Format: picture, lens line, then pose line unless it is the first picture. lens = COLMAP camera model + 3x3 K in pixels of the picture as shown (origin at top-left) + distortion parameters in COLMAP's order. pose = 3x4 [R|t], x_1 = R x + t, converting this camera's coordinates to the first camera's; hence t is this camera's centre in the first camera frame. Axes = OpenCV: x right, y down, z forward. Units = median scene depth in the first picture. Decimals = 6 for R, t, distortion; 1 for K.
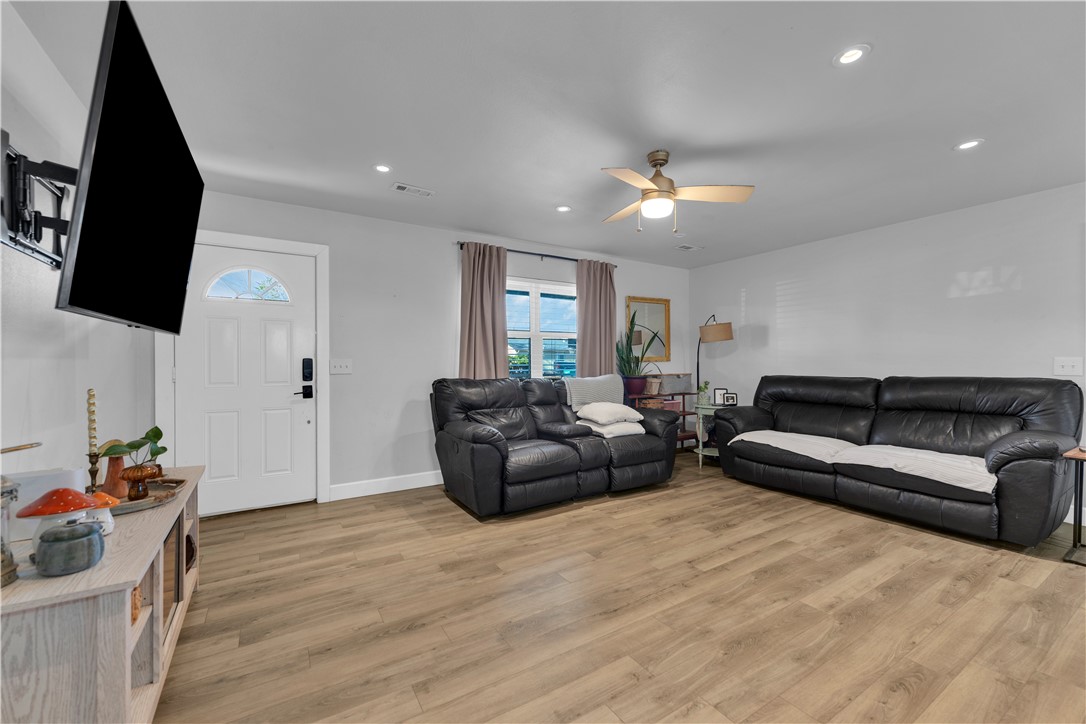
lens RADIAL K [[436.5, 0, 541.6], [0, 436.5, 360.2], [0, 0, 1]] dist [0.000928, -0.000431]
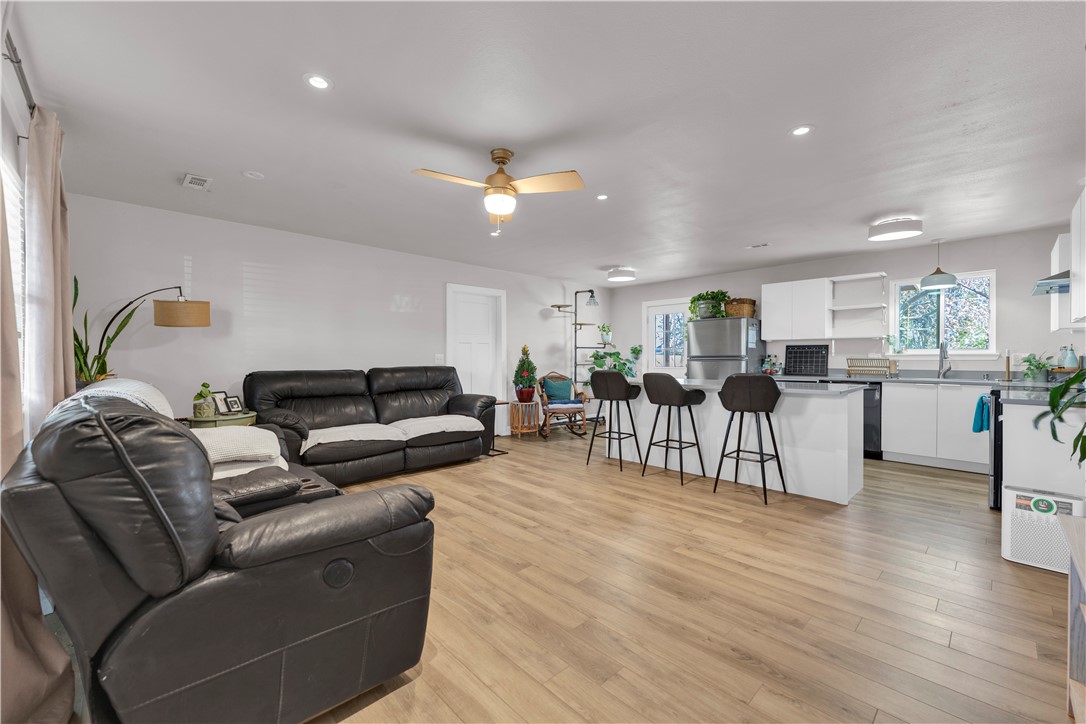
lens RADIAL K [[436.5, 0, 541.9], [0, 436.5, 363.0], [0, 0, 1]] dist [0.000928, -0.000431]
pose [[-0.205398, -0.010854, 0.978618, -0.773674], [-0.005485, 0.999936, 0.009939, 0.010885], [-0.978663, -0.003327, -0.205444, 1.150355]]
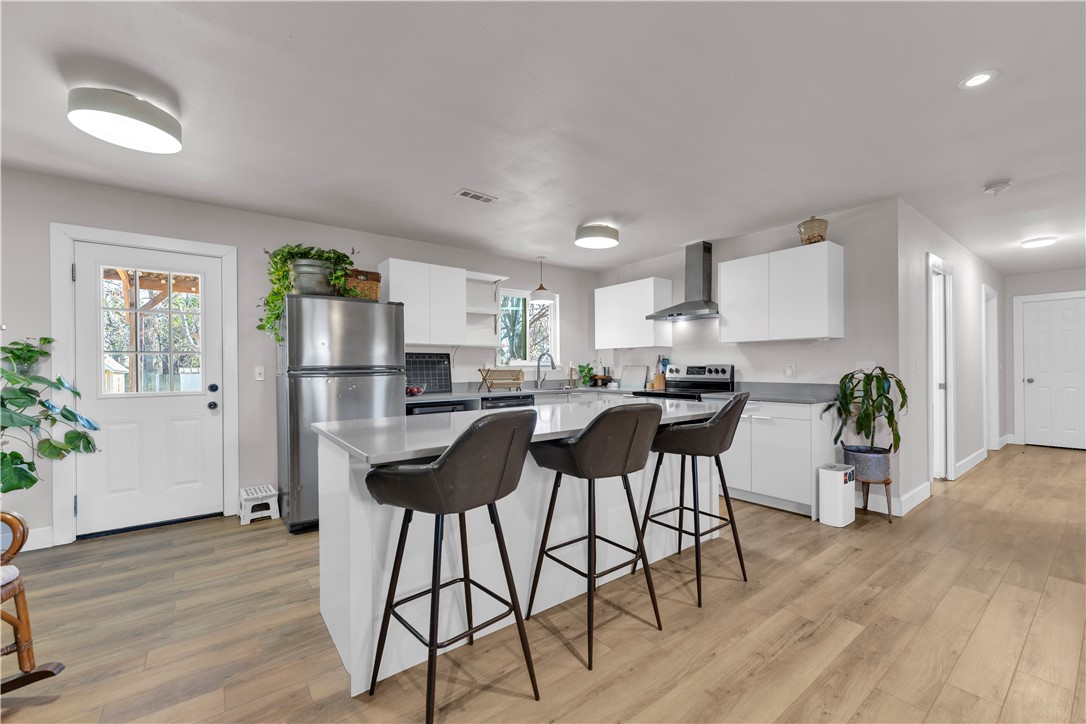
lens RADIAL K [[436.5, 0, 547.0], [0, 436.5, 368.0], [0, 0, 1]] dist [0.000928, -0.000431]
pose [[-0.996236, 0.008412, -0.086273, 0.832347], [0.008948, 0.999943, -0.005824, 0.006991], [0.086219, -0.006574, -0.996255, 1.086475]]
